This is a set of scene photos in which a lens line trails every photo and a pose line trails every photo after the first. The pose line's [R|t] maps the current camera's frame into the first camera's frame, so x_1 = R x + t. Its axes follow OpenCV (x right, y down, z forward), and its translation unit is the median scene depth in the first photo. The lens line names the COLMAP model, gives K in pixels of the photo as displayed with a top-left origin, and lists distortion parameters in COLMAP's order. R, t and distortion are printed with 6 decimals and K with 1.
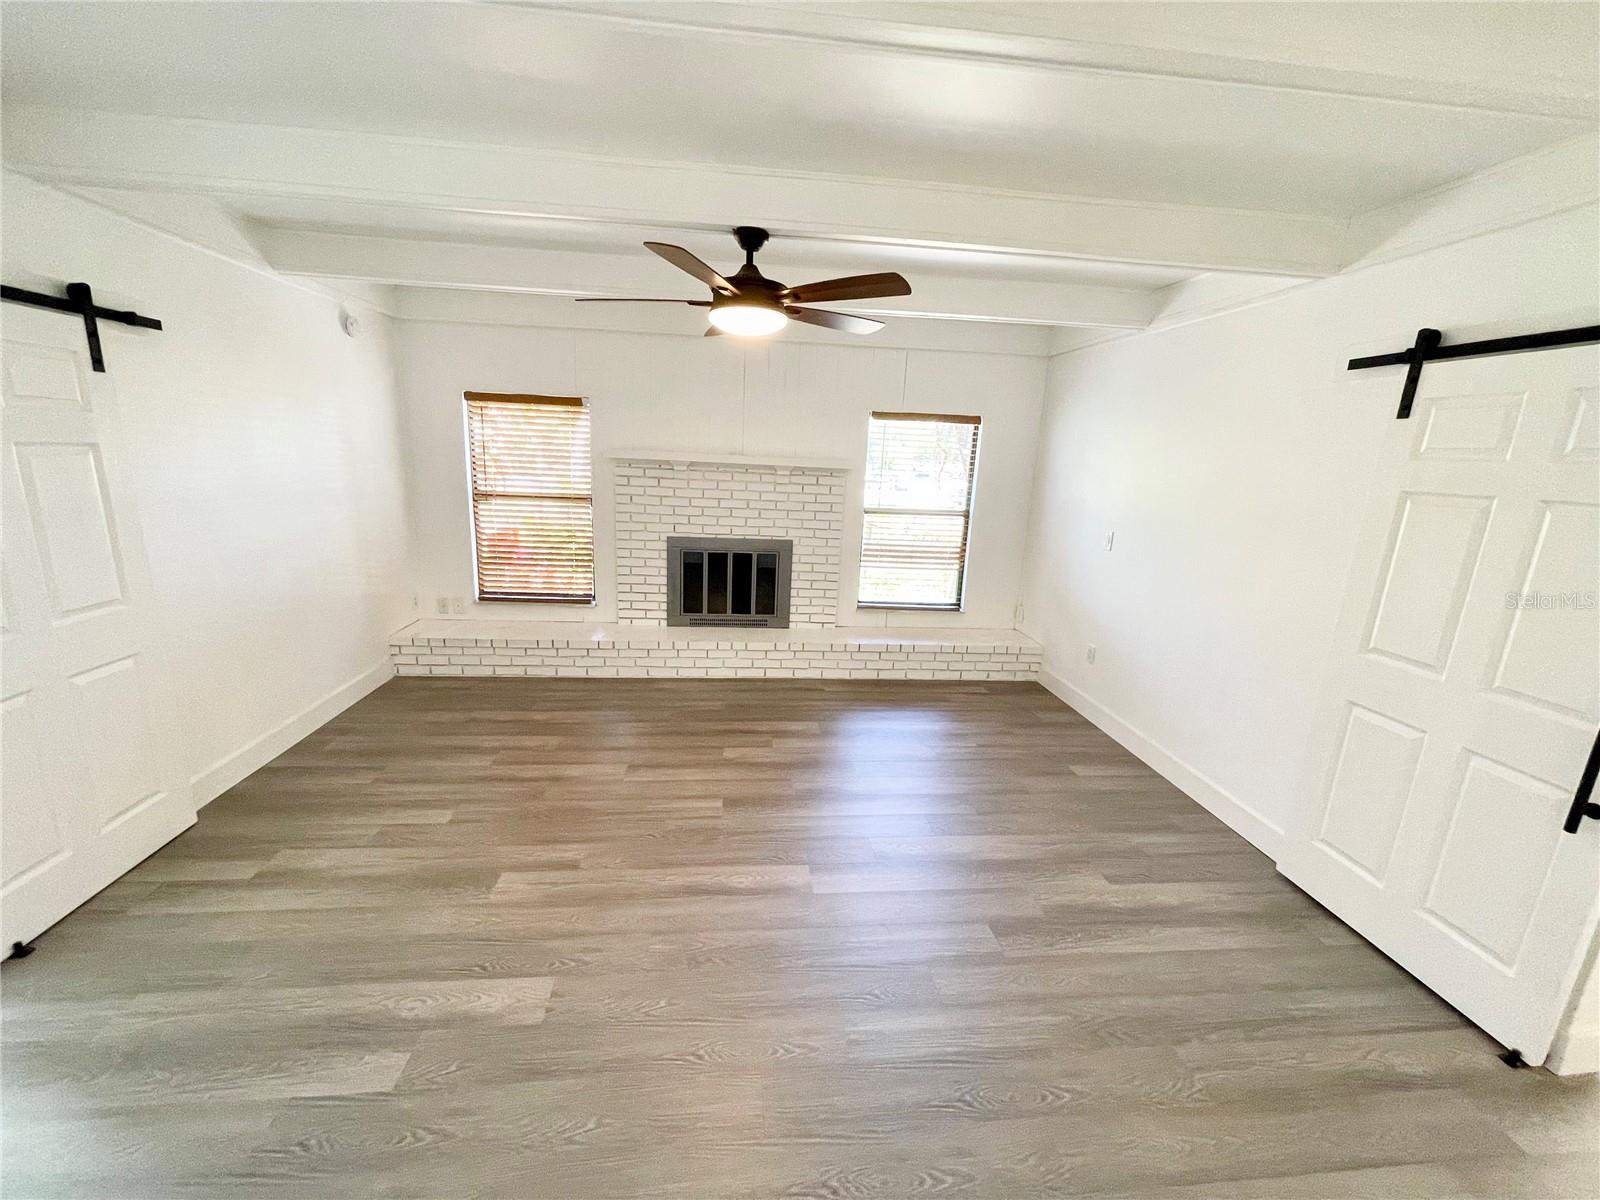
lens RADIAL K [[646.7, 0, 800.0], [0, 646.7, 600.0], [0, 0, 1]] dist [0.000744, -0.000030]
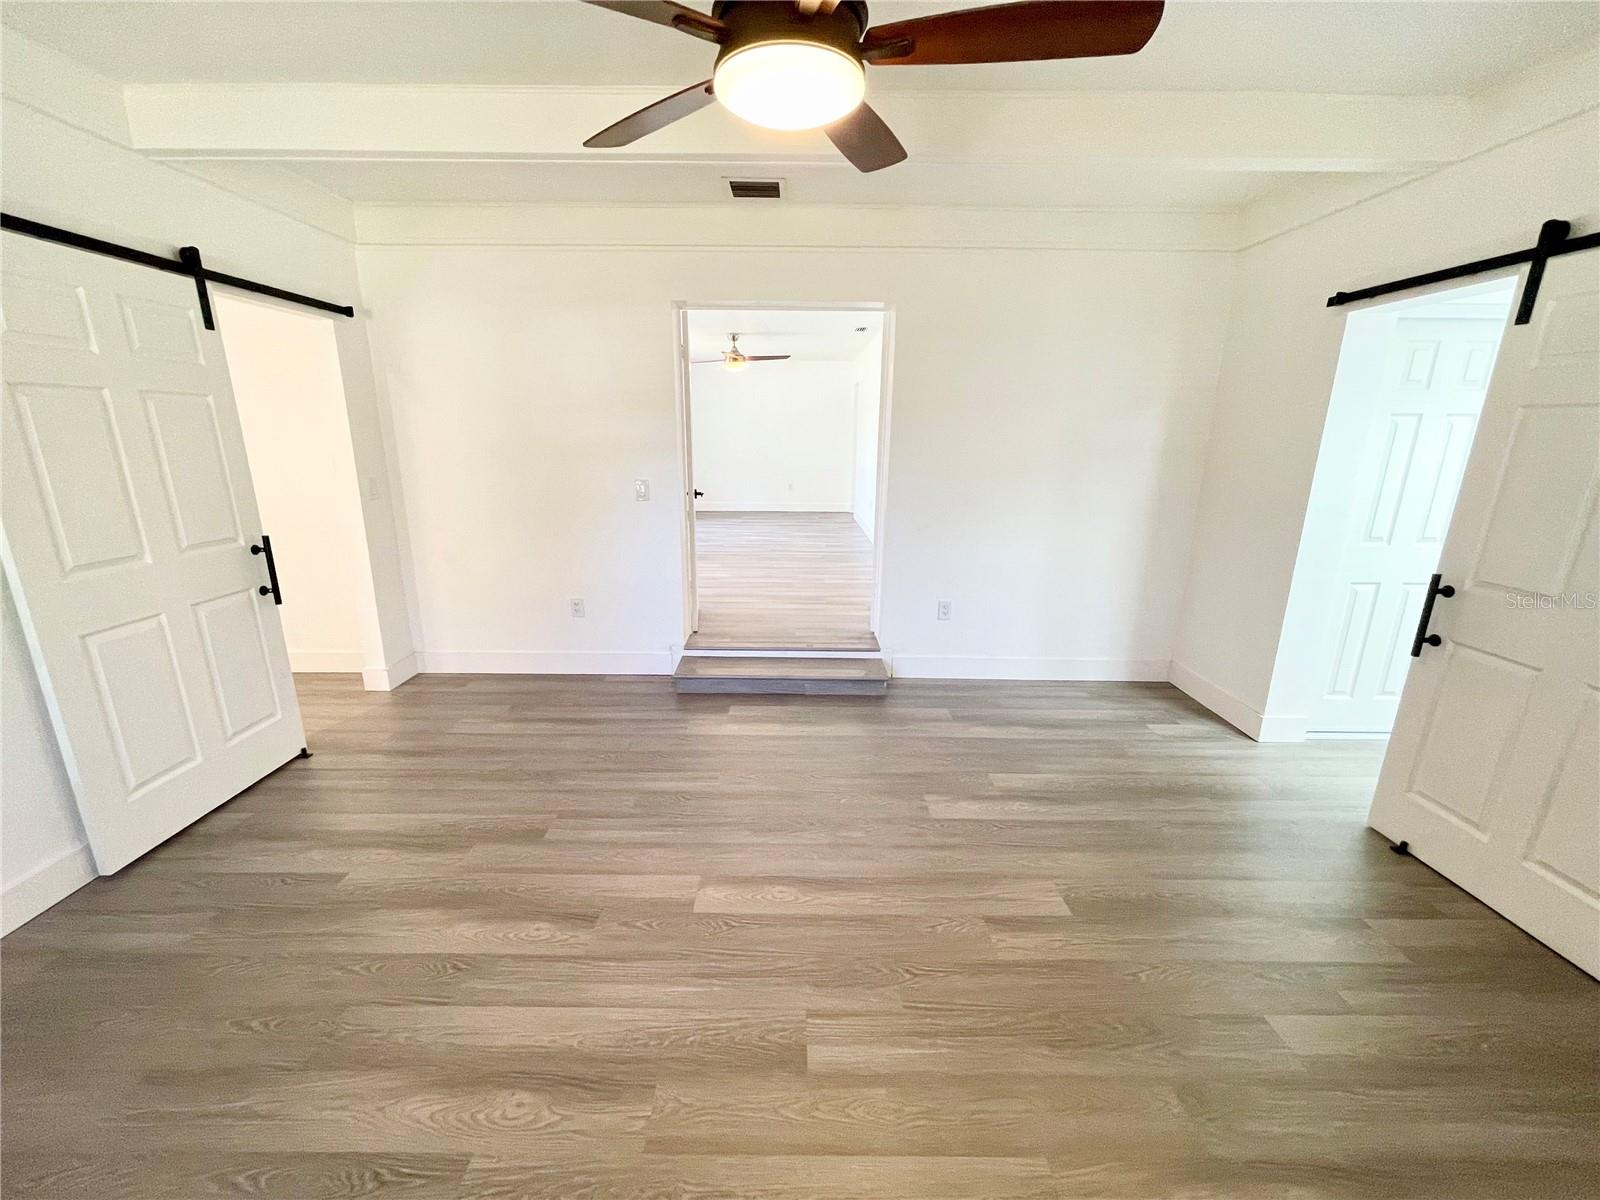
lens RADIAL K [[657.7, 0, 778.6], [0, 657.7, 602.5], [0, 0, 1]] dist [-0.000477, 0.000026]
pose [[-0.991047, -0.079883, 0.106979, -0.077483], [-0.021194, 0.885228, 0.464674, -0.157246], [-0.131821, 0.458246, -0.878996, 0.831583]]
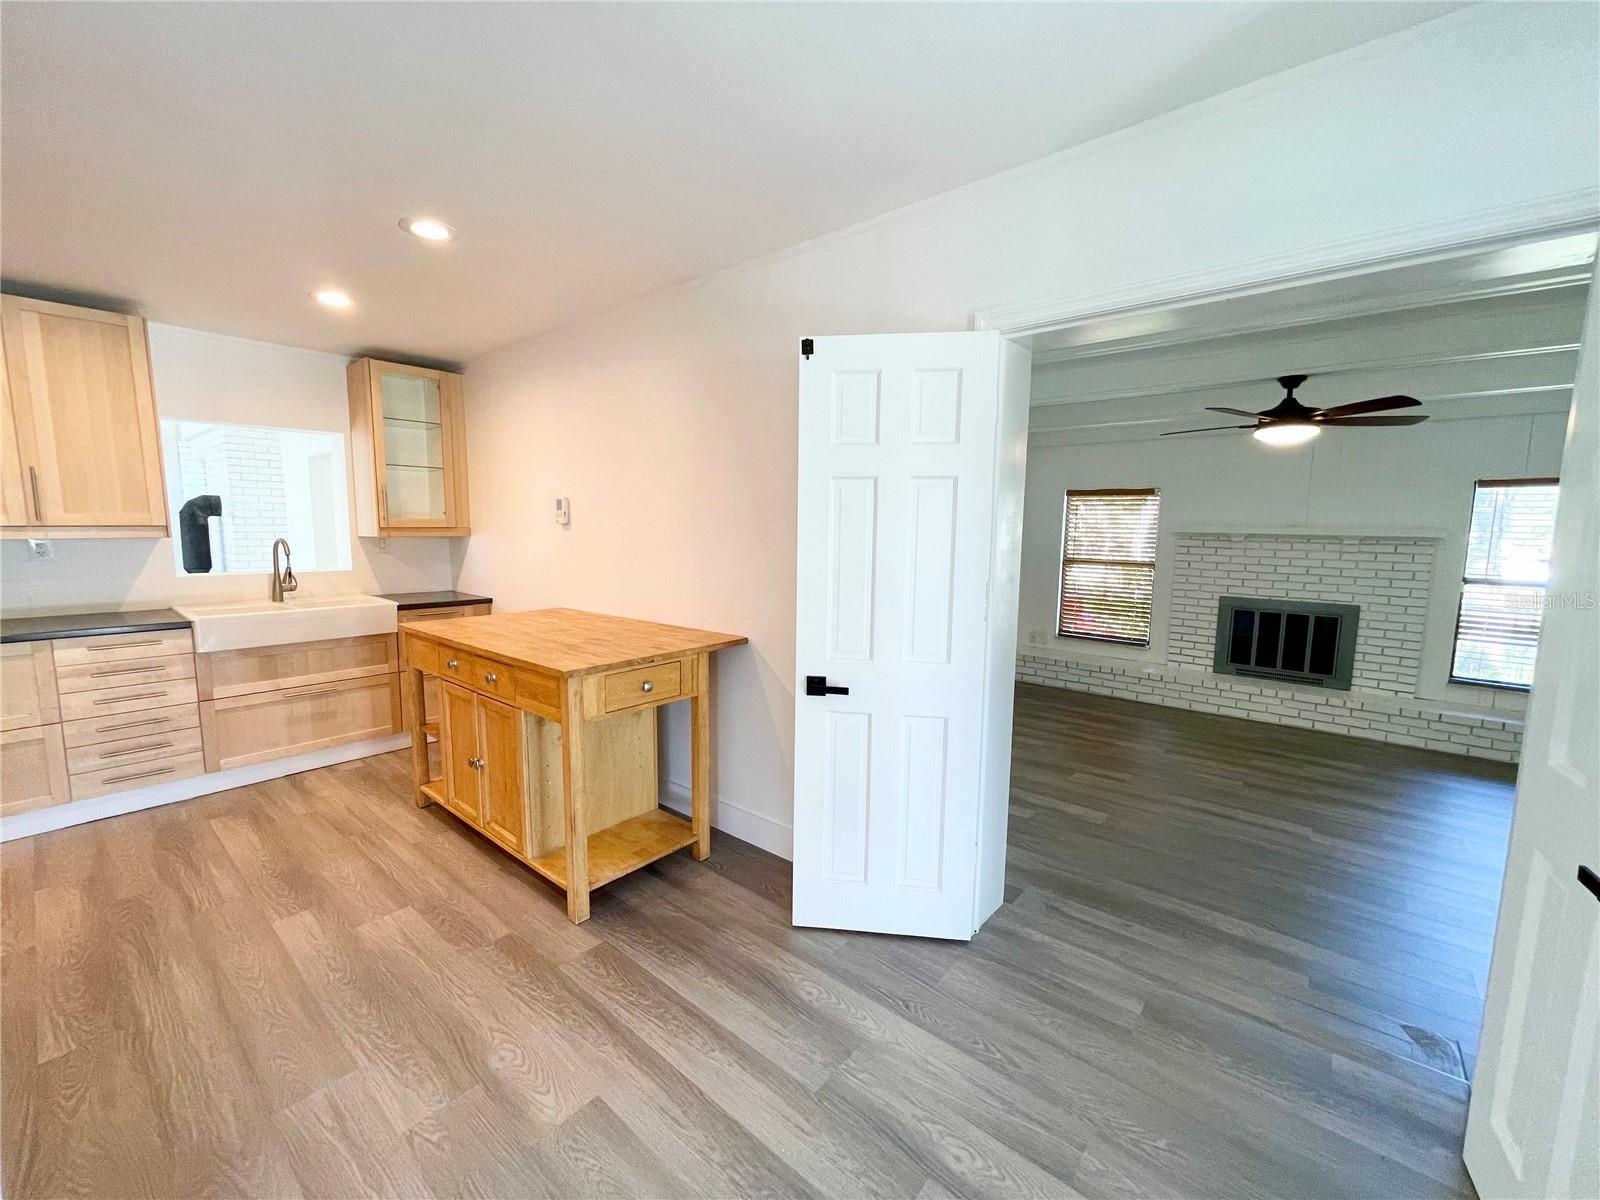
lens RADIAL K [[650.1, 0, 790.3], [0, 650.1, 602.2], [0, 0, 1]] dist [-0.000624, 0.000214]
pose [[0.689461, 0.049860, -0.722605, 0.117019], [-0.142843, 0.987396, -0.068161, 0.109503], [0.710098, 0.150213, 0.687893, -0.393199]]
